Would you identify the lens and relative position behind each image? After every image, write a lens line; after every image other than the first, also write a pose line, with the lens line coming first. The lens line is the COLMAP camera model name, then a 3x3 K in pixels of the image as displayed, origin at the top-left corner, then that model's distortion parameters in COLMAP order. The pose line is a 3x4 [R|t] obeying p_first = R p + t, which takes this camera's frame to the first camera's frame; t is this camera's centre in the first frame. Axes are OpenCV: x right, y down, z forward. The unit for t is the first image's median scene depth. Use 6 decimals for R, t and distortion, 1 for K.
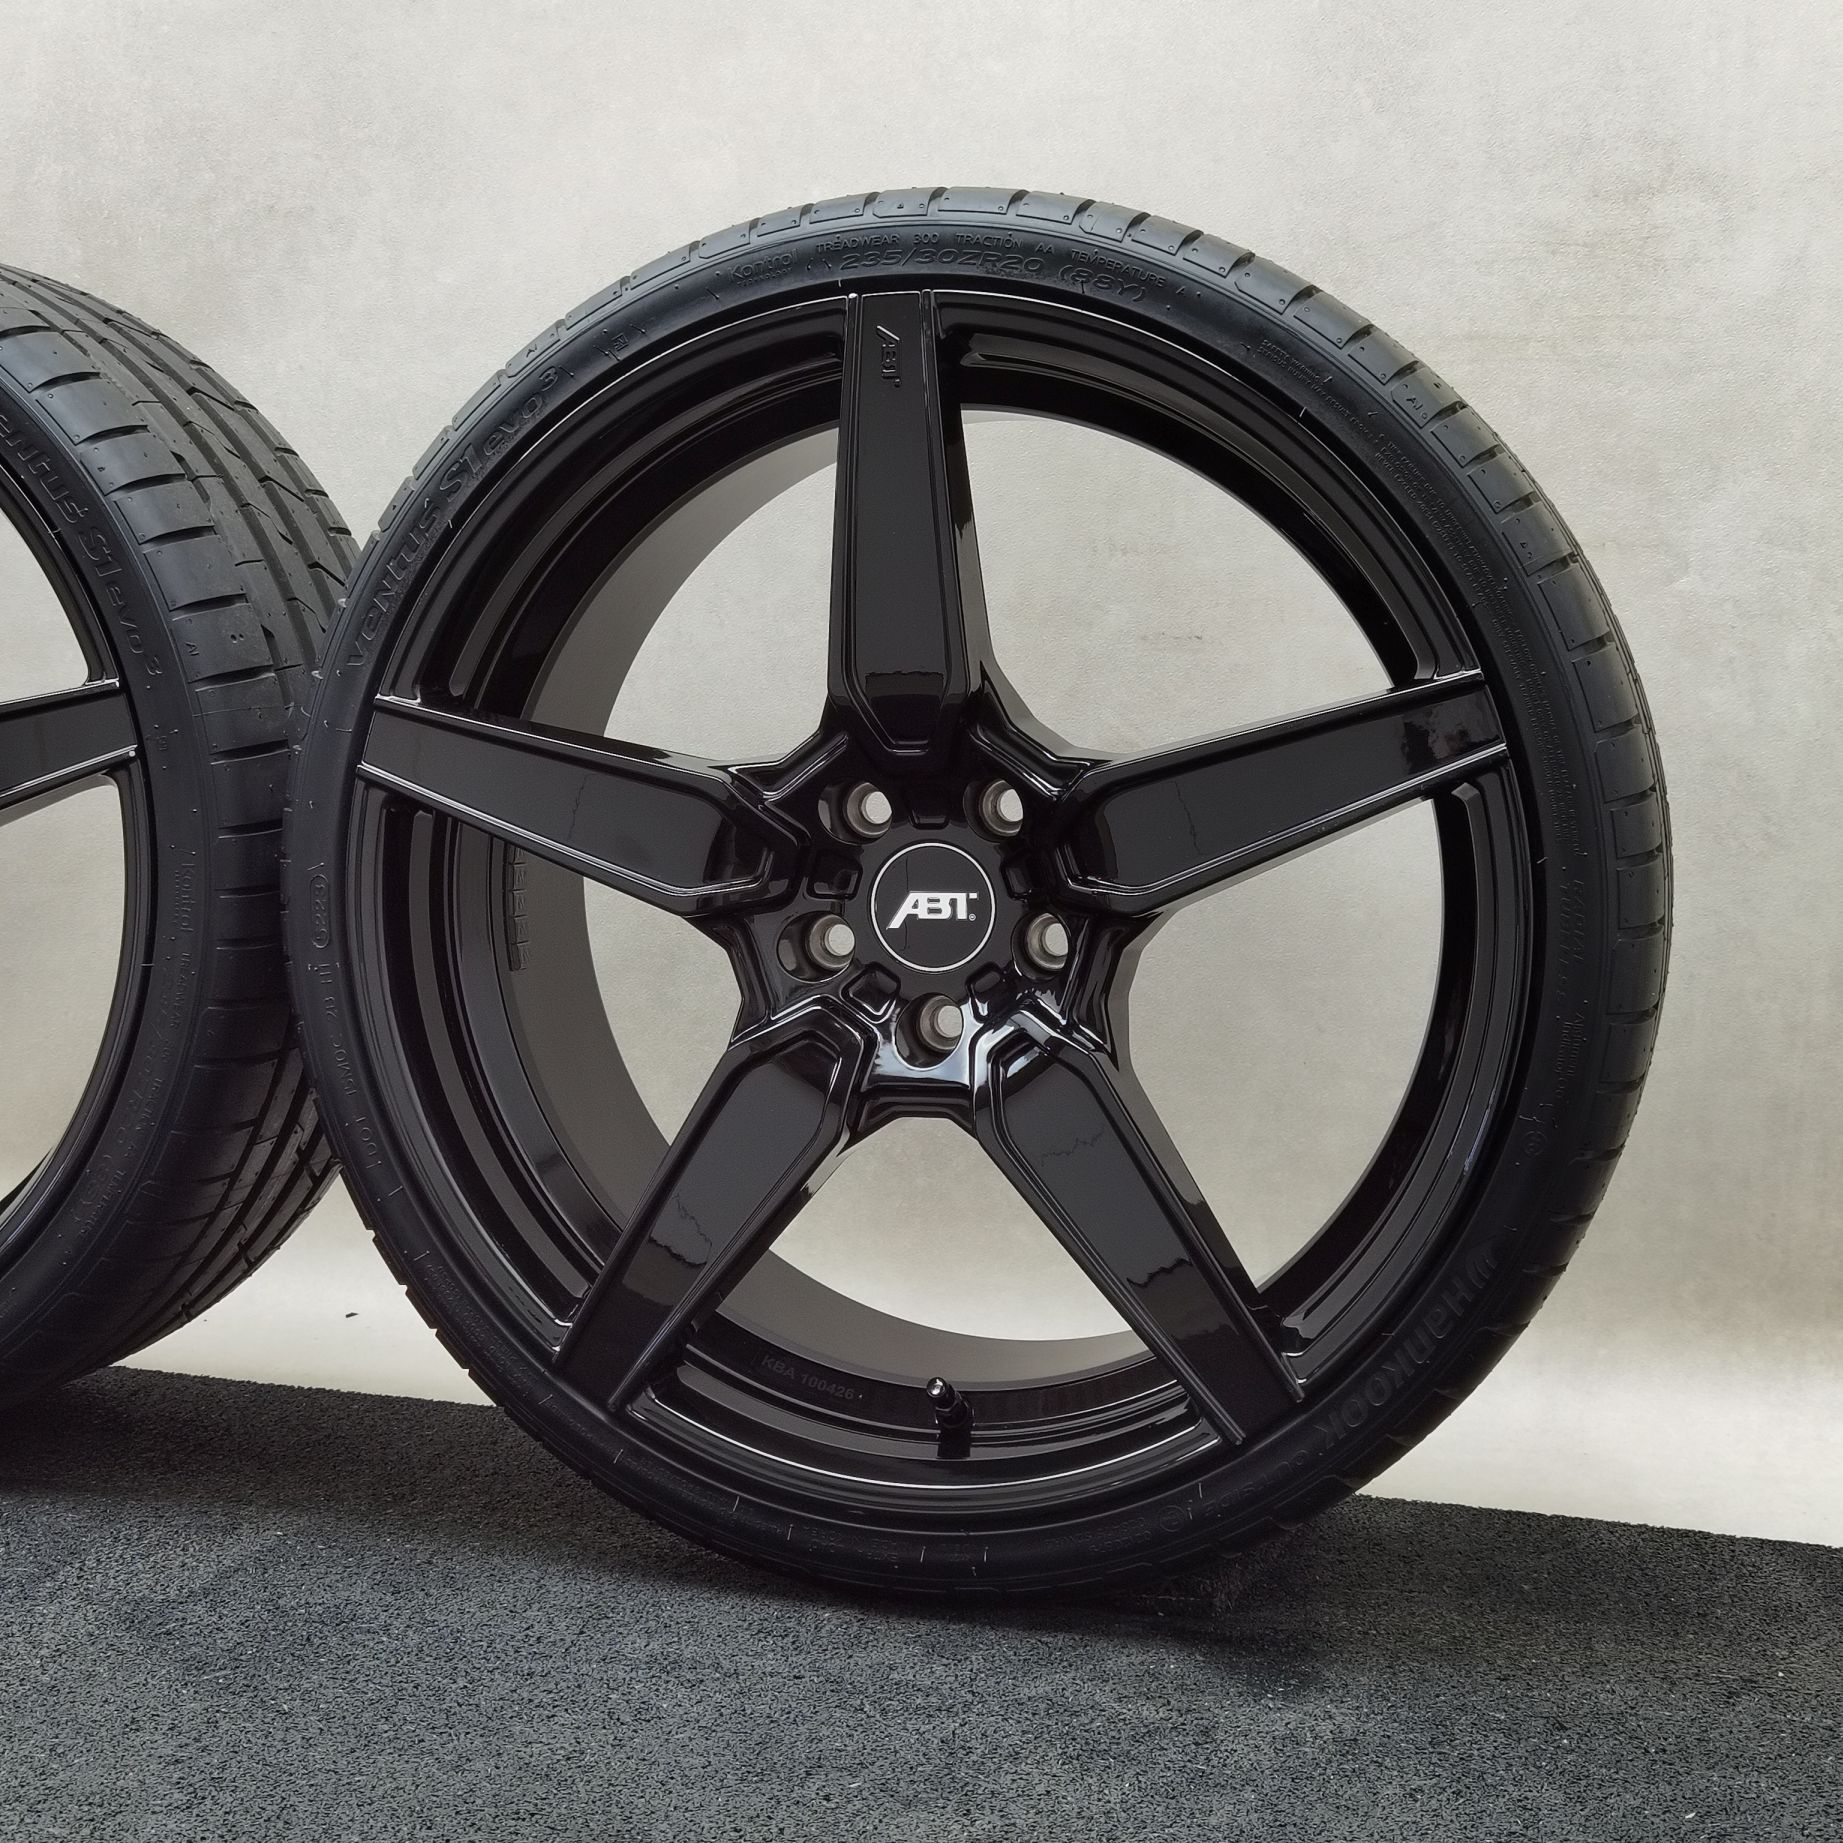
lens RADIAL K [[2949.5, 0, 914.9], [0, 2949.5, 916.5], [0, 0, 1]] dist [0.036029, -0.092249]
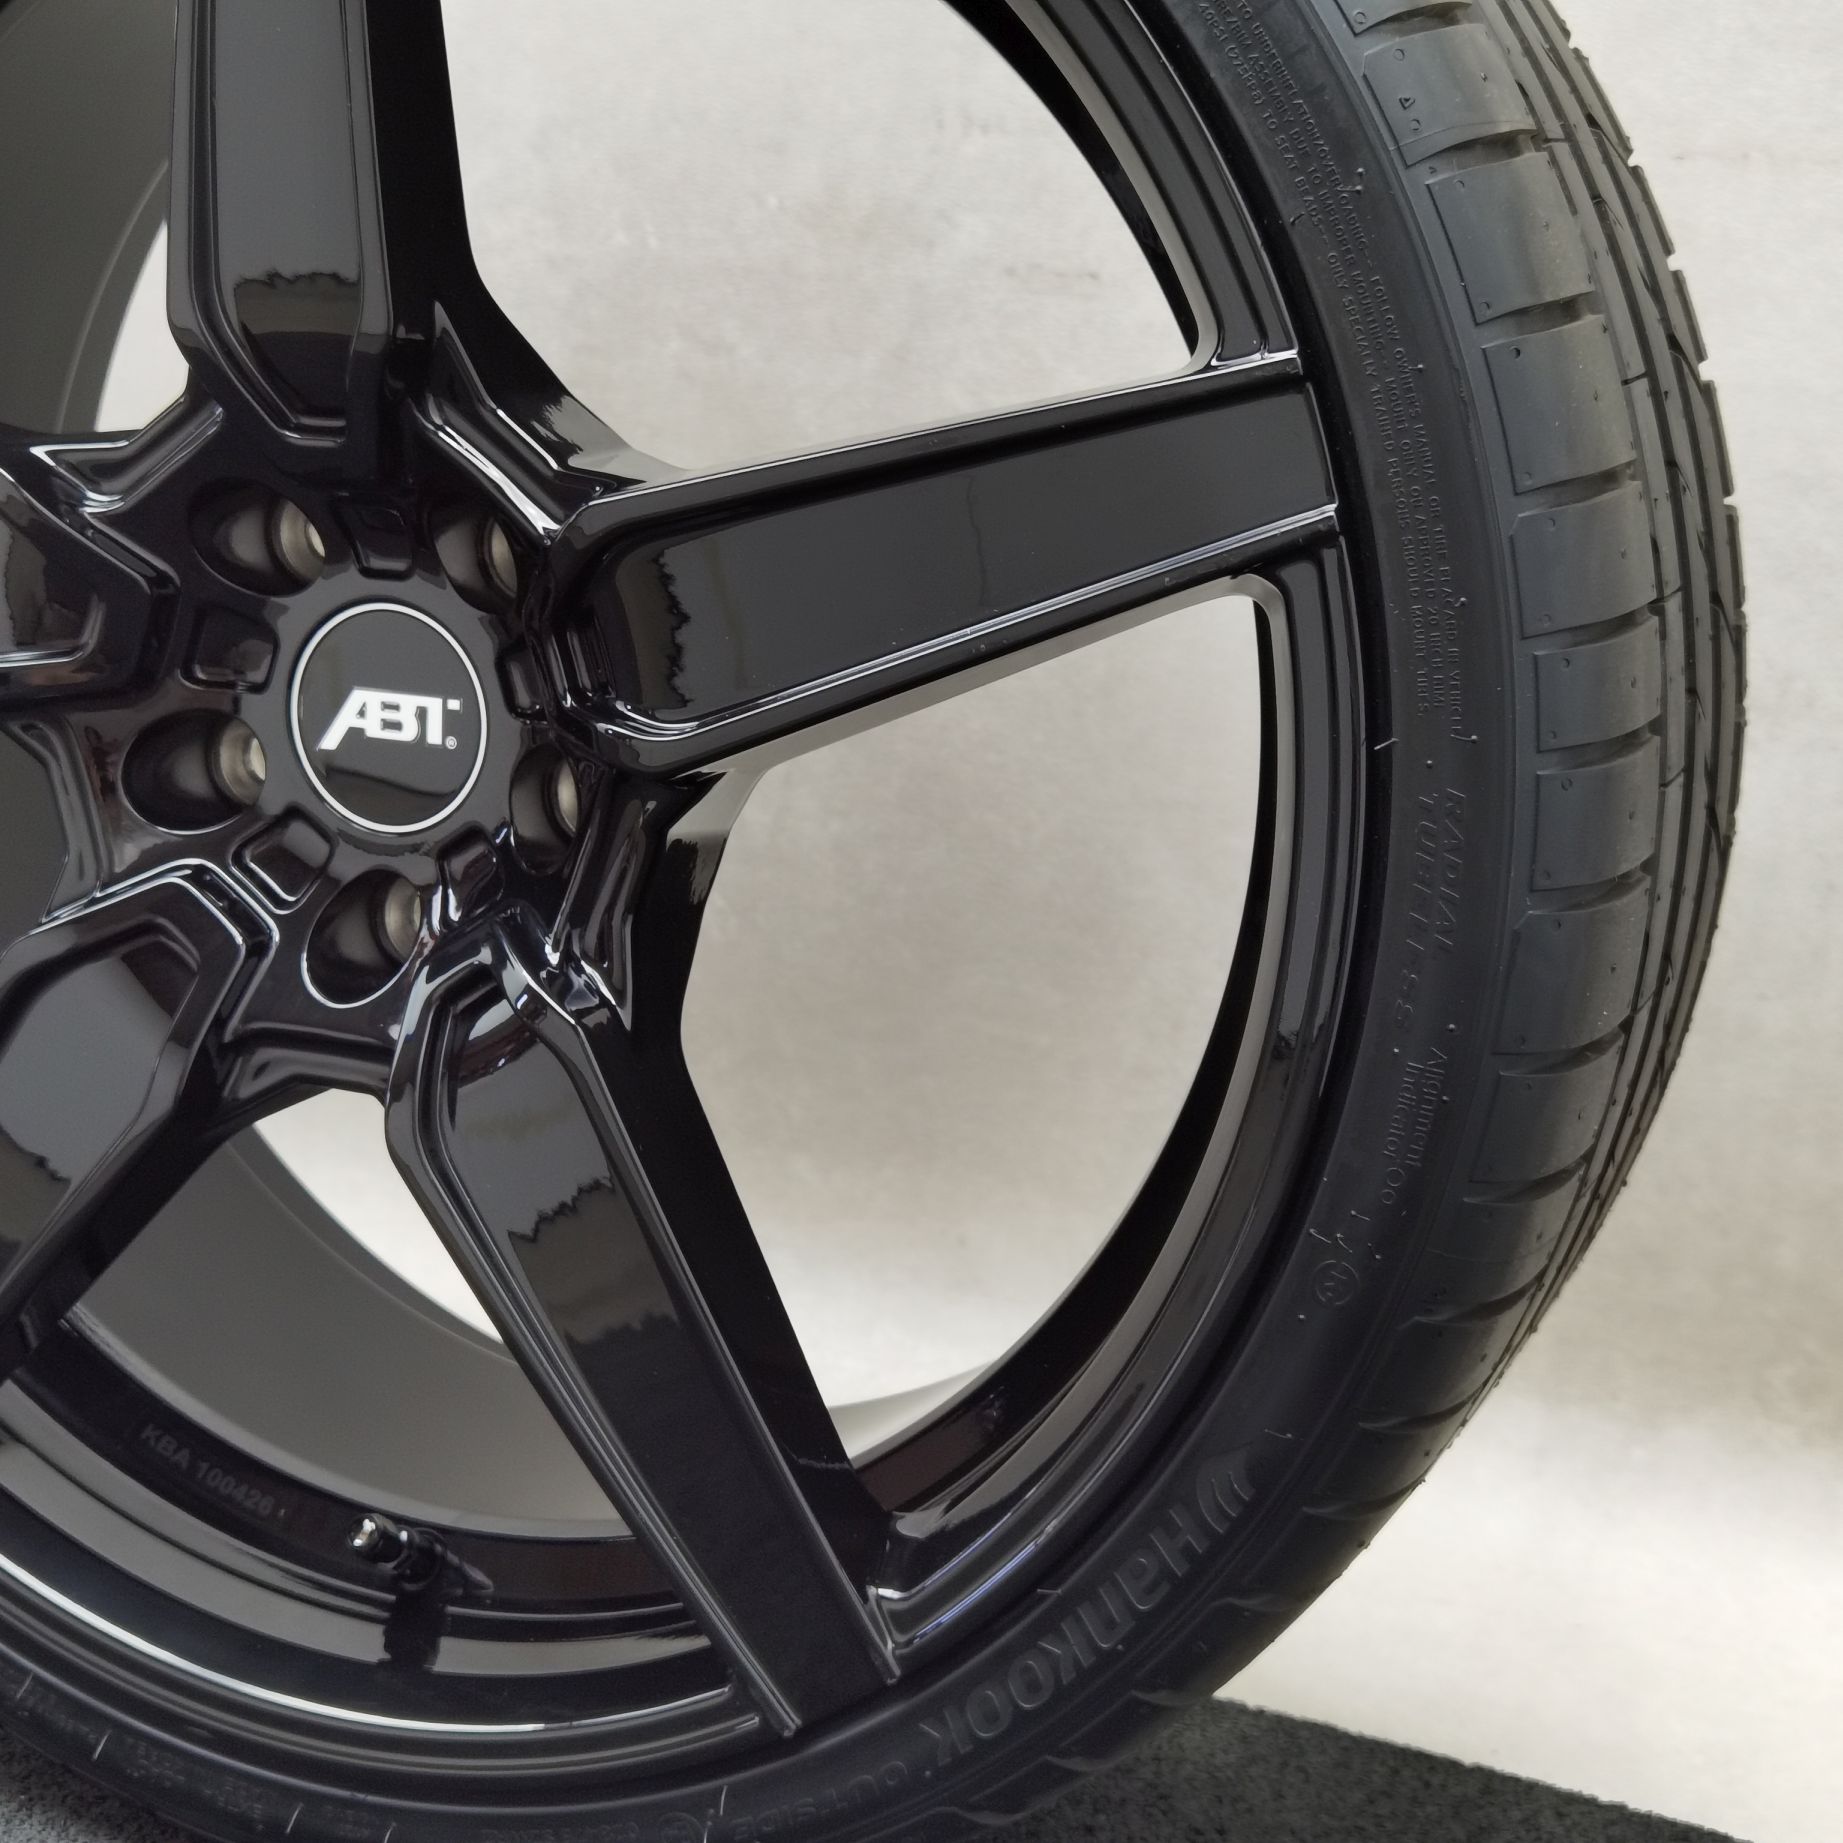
lens RADIAL K [[3014.2, 0, 923.5], [0, 3014.2, 929.7], [0, 0, 1]] dist [-0.032426, -0.095086]
pose [[0.990144, 0.082254, -0.113358, 0.177945], [-0.068264, 0.990154, 0.122206, -0.040990], [0.122294, -0.113263, 0.986010, 0.439863]]
